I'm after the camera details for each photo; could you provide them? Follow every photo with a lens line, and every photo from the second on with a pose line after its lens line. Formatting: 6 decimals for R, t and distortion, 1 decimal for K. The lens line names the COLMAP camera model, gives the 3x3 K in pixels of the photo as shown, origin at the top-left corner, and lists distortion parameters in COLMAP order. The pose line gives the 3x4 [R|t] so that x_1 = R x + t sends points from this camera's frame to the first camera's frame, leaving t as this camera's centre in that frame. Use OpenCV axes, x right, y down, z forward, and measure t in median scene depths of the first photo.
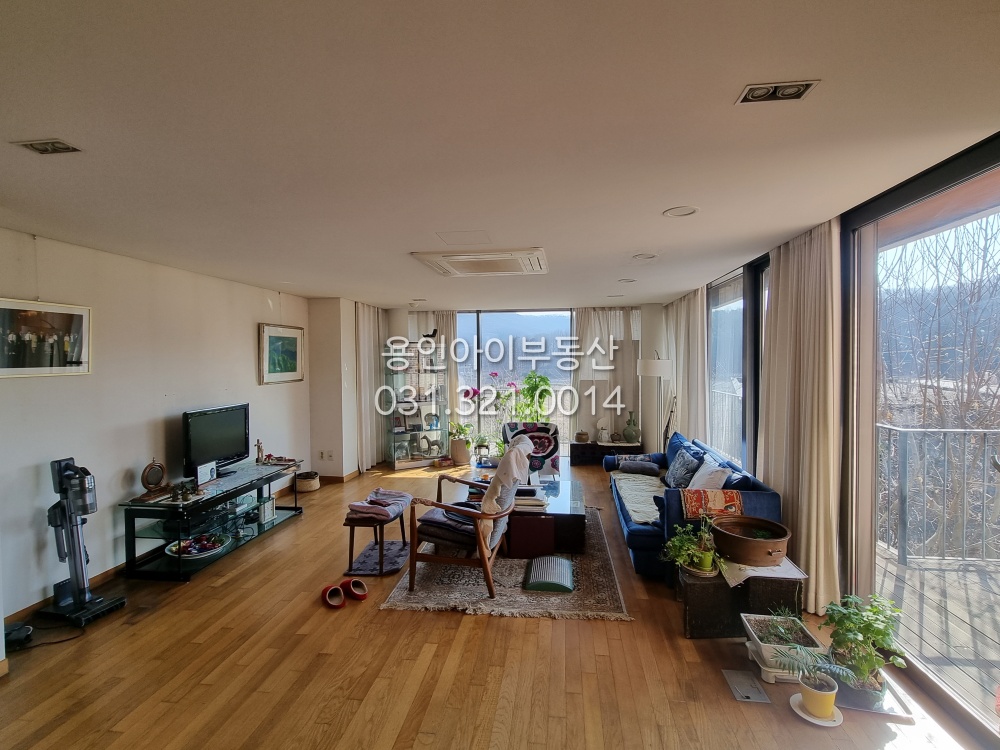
lens RADIAL K [[478.2, 0, 504.7], [0, 478.2, 371.6], [0, 0, 1]] dist [-0.001234, -0.000906]
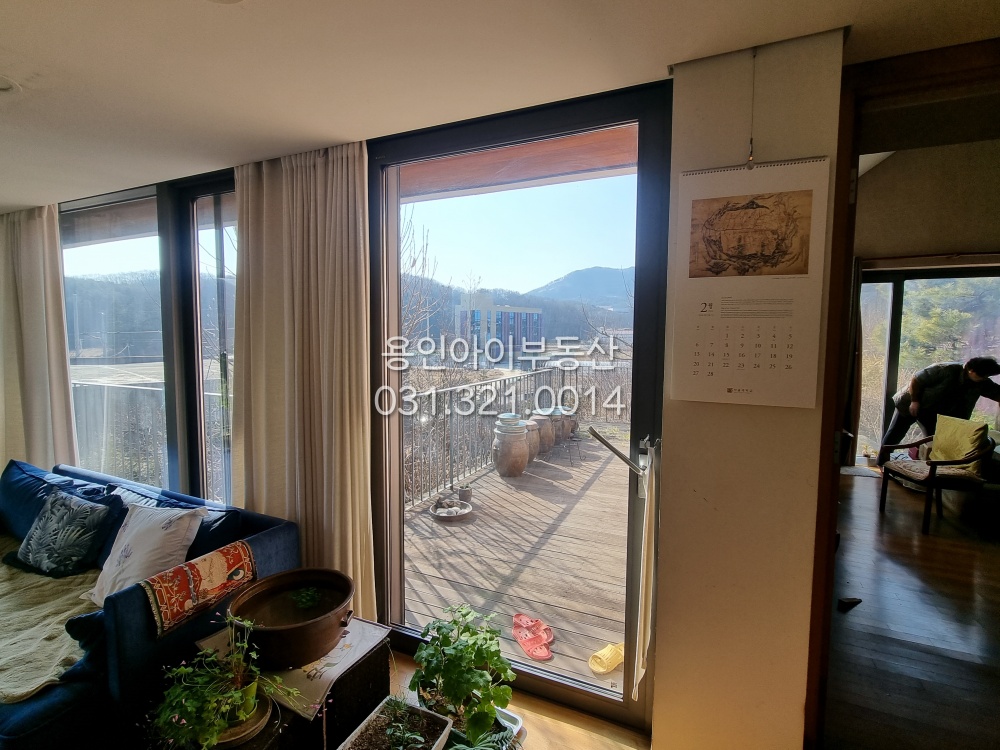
lens RADIAL K [[478.2, 0, 504.7], [0, 478.2, 371.6], [0, 0, 1]] dist [-0.001234, -0.000906]
pose [[0.294596, -0.064711, 0.953428, 0.012277], [0.014424, 0.997892, 0.063272, -0.003908], [-0.955513, -0.004888, 0.294909, 0.492076]]
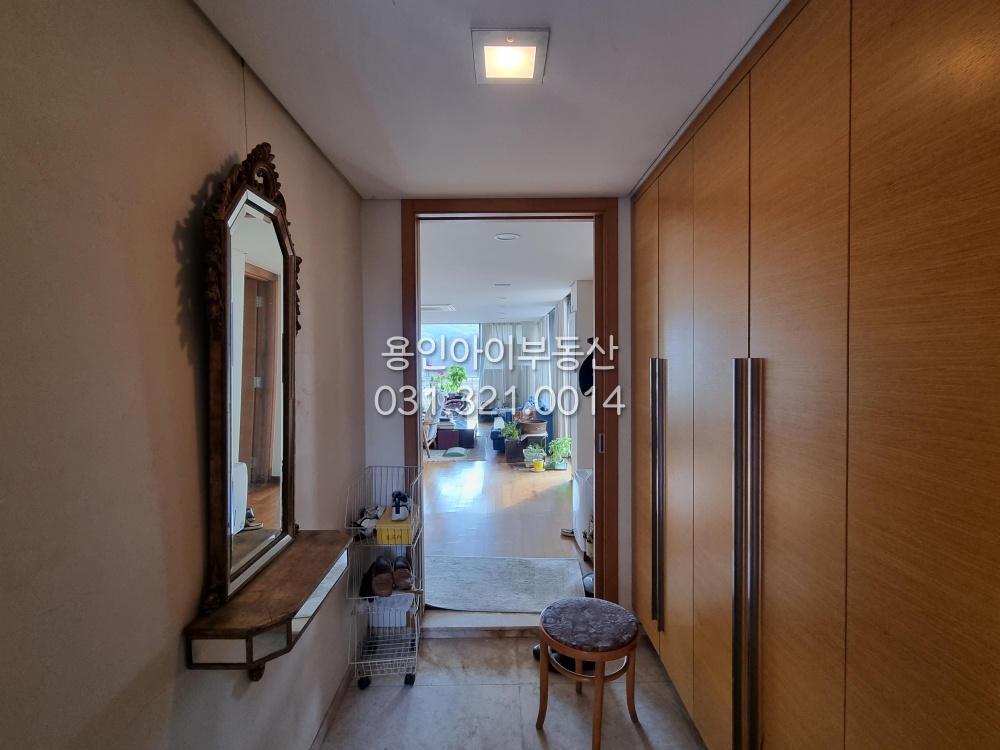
lens RADIAL K [[478.2, 0, 504.7], [0, 478.2, 371.6], [0, 0, 1]] dist [-0.001234, -0.000906]
pose [[0.991611, -0.016670, 0.128176, 0.044697], [0.016118, 0.999856, 0.005344, 0.039375], [-0.128246, -0.003234, 0.991737, -1.290195]]
